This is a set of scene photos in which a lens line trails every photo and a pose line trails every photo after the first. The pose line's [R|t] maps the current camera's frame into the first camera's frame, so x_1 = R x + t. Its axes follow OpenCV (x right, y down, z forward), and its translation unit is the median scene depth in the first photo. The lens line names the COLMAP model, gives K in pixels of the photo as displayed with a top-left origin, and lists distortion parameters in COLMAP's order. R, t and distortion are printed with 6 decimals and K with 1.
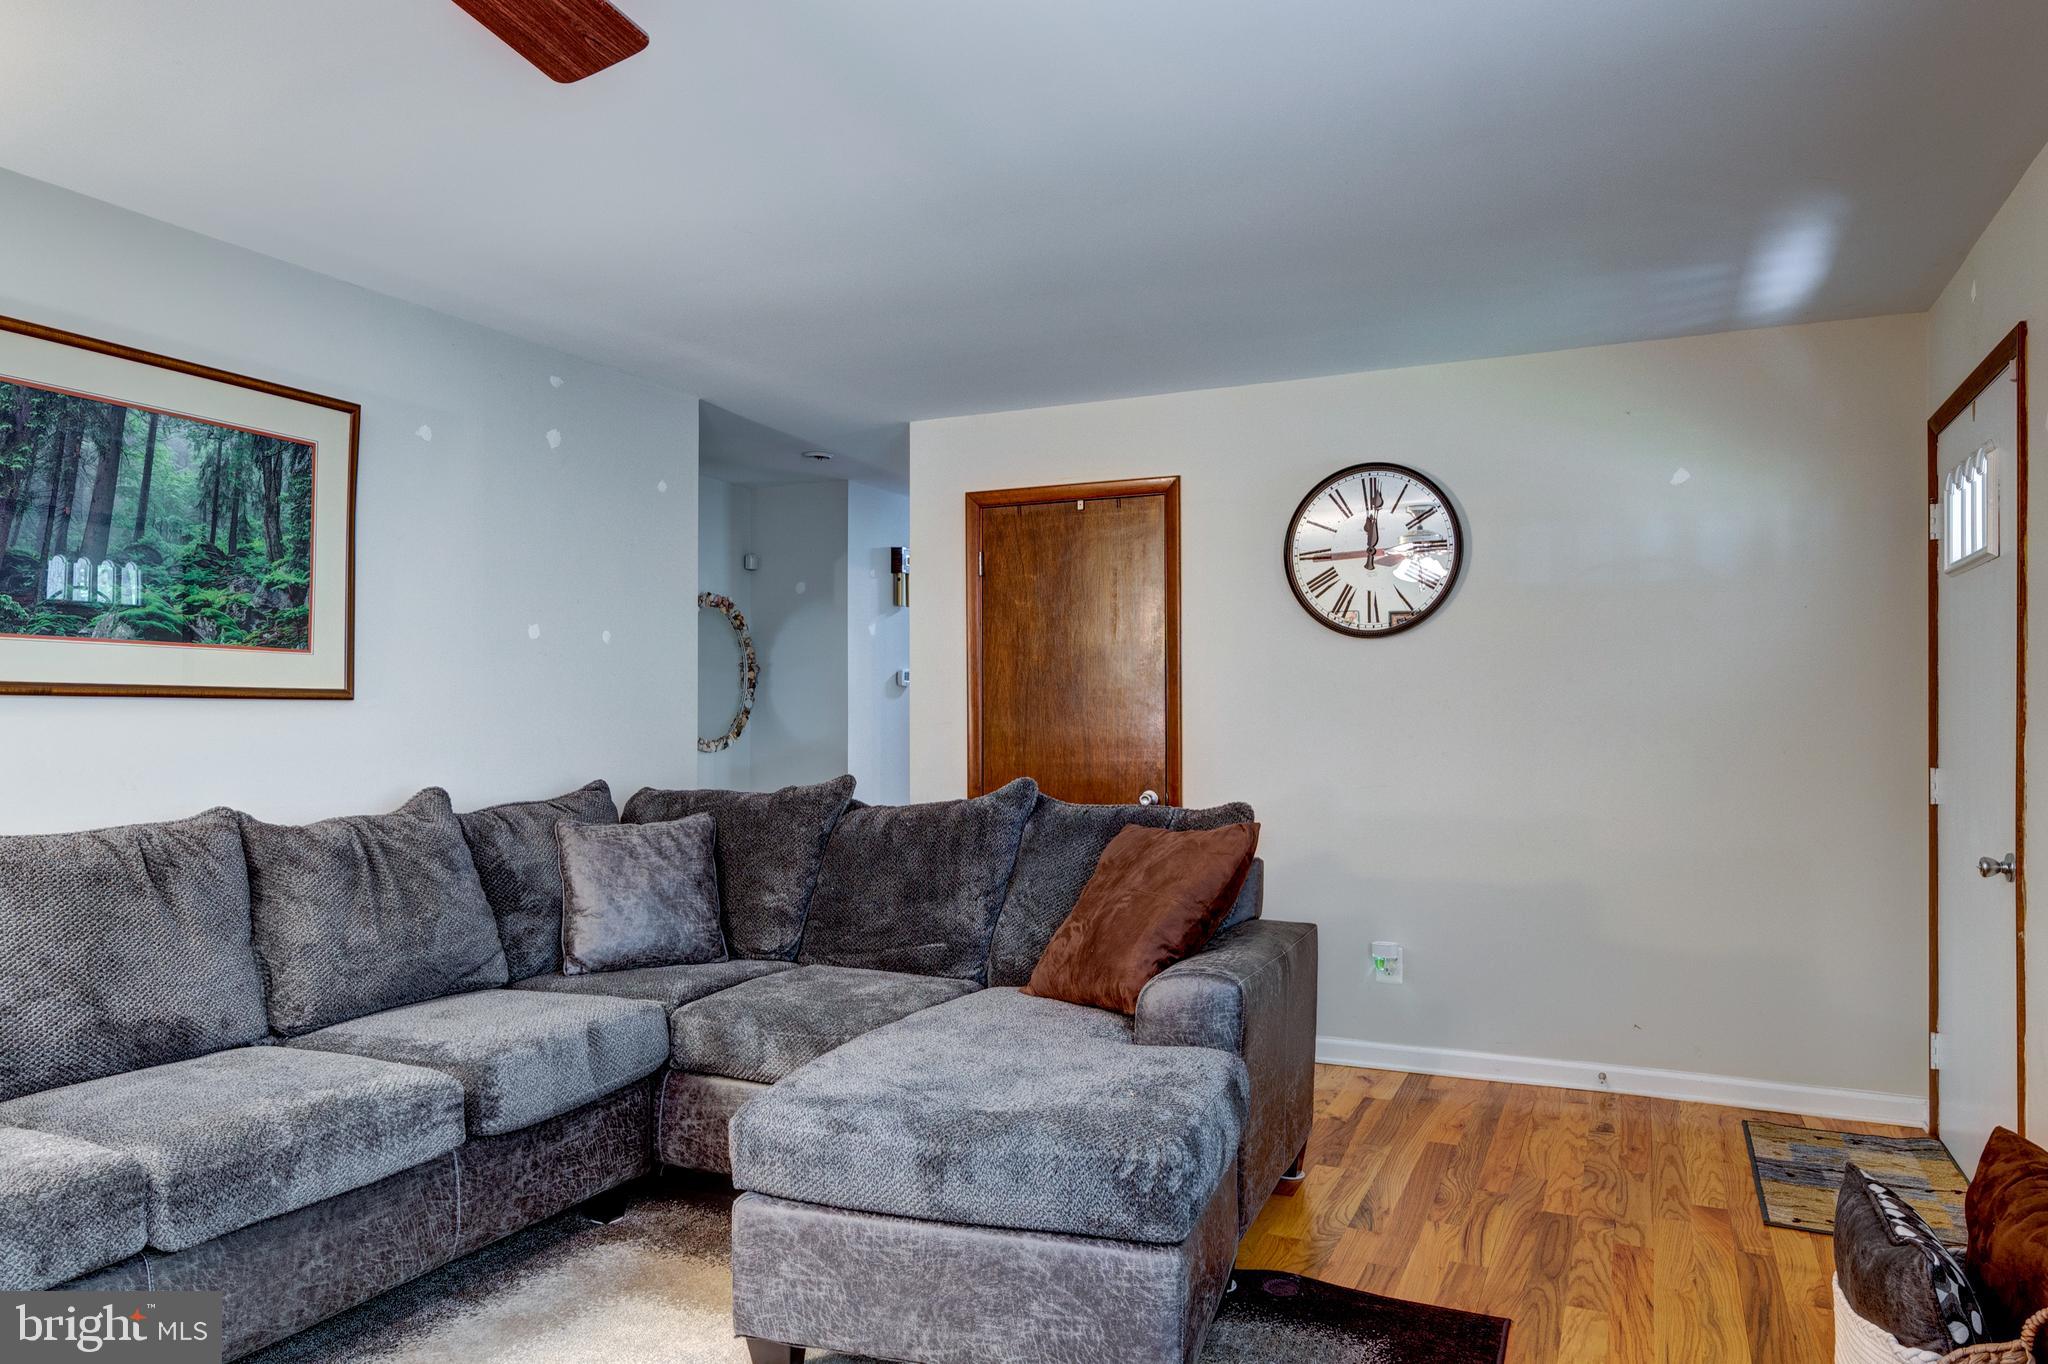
lens RADIAL K [[1313.1, 0, 1013.6], [0, 1313.1, 678.4], [0, 0, 1]] dist [-0.011545, -0.001978]
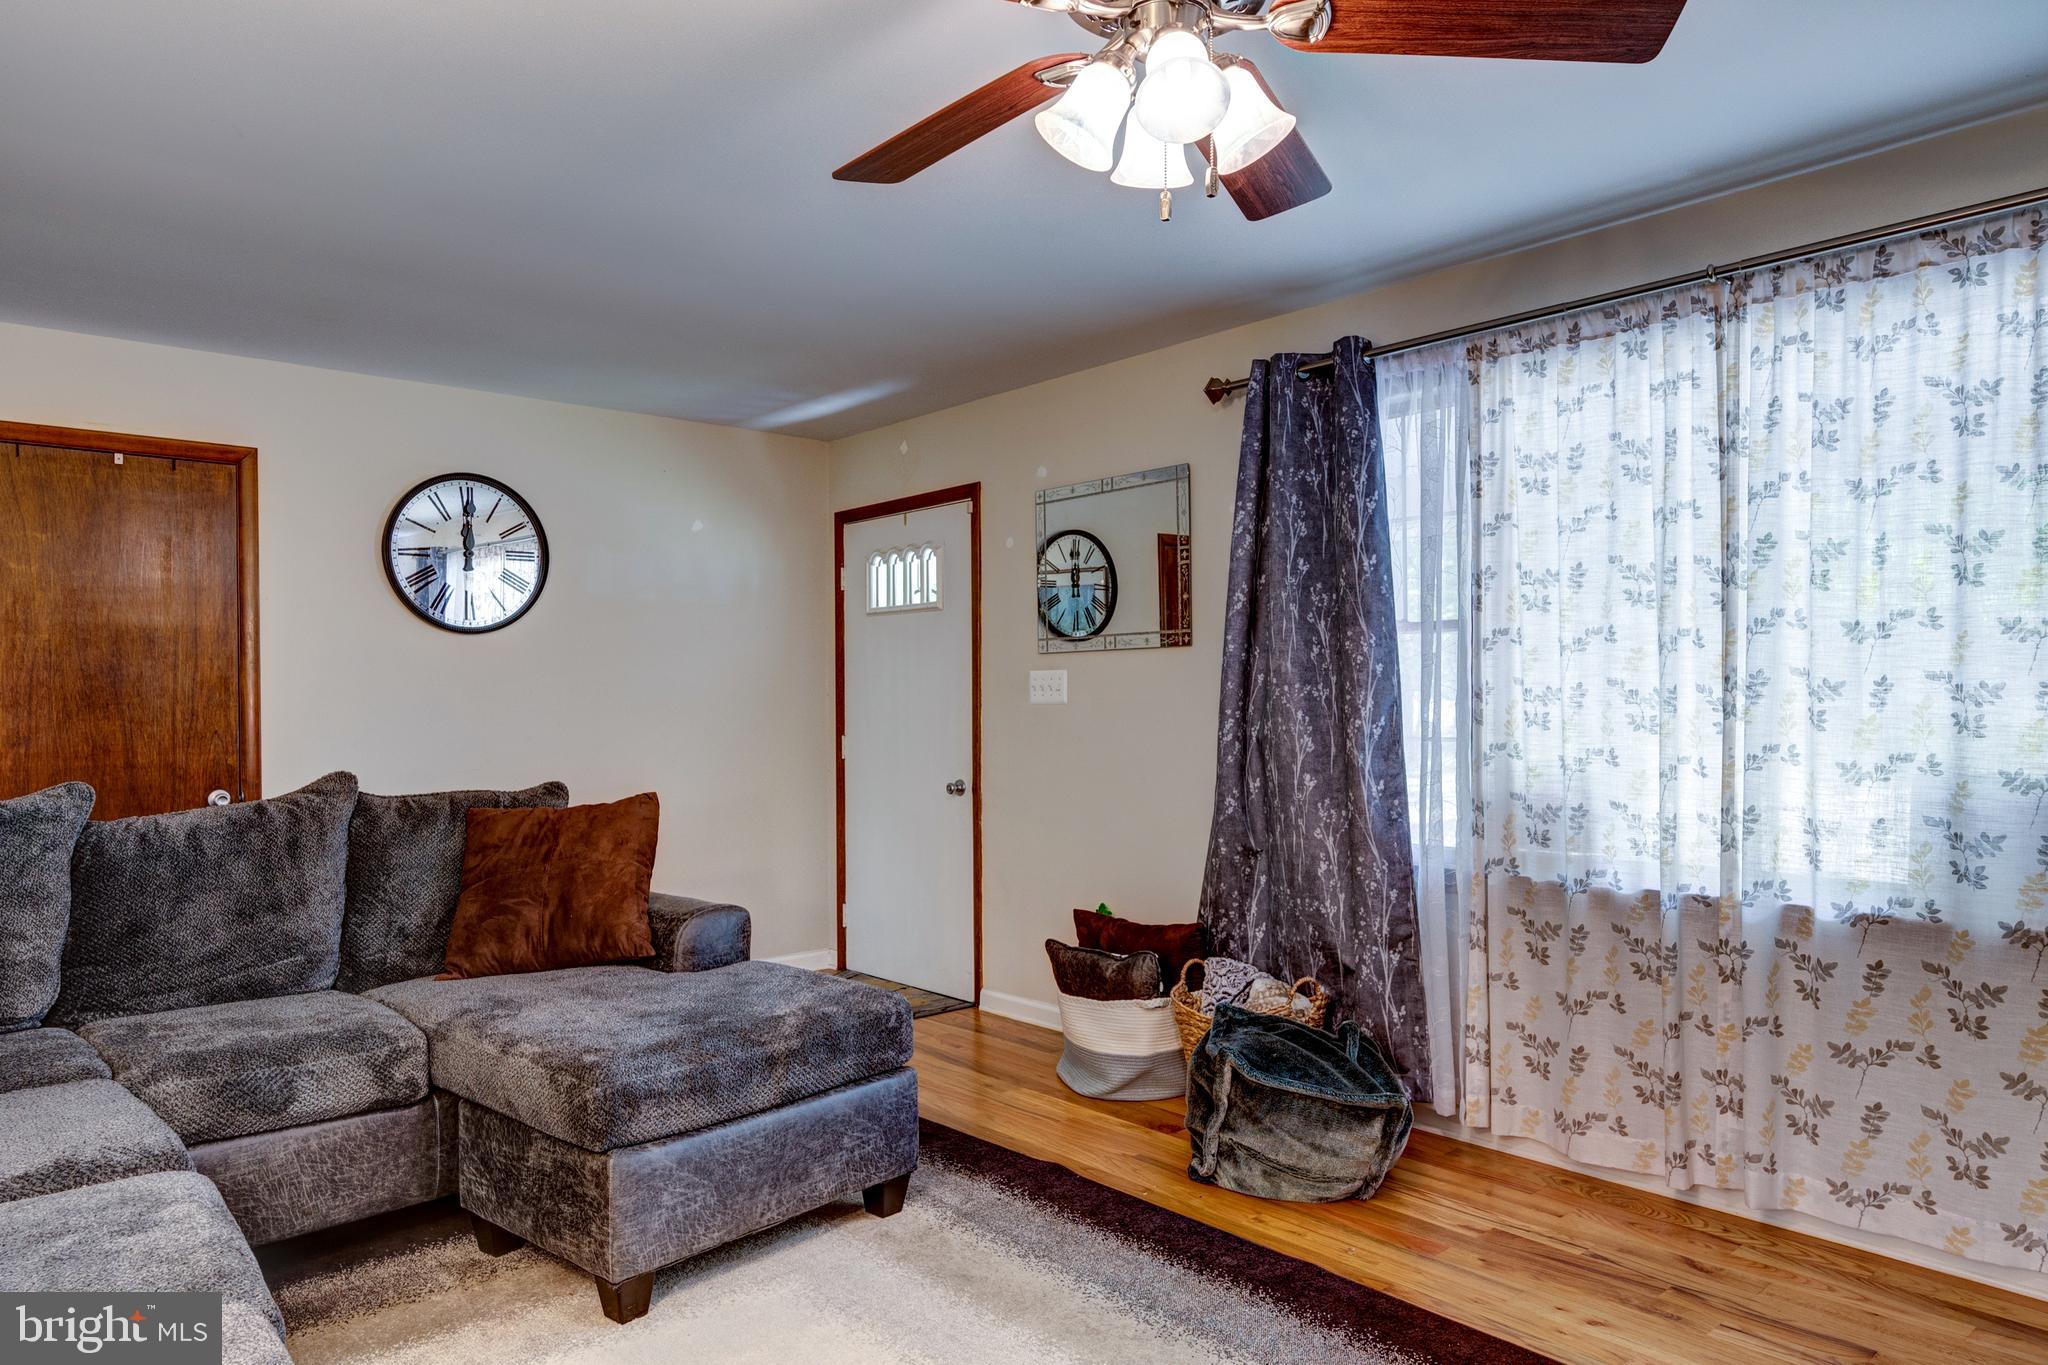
lens RADIAL K [[1313.1, 0, 1024.8], [0, 1313.1, 690.0], [0, 0, 1]] dist [-0.011545, -0.001978]
pose [[0.397137, 0.005506, 0.917743, -0.658098], [-0.020245, 0.999791, 0.002762, 0.004045], [-0.917536, -0.019677, 0.397166, 0.172469]]
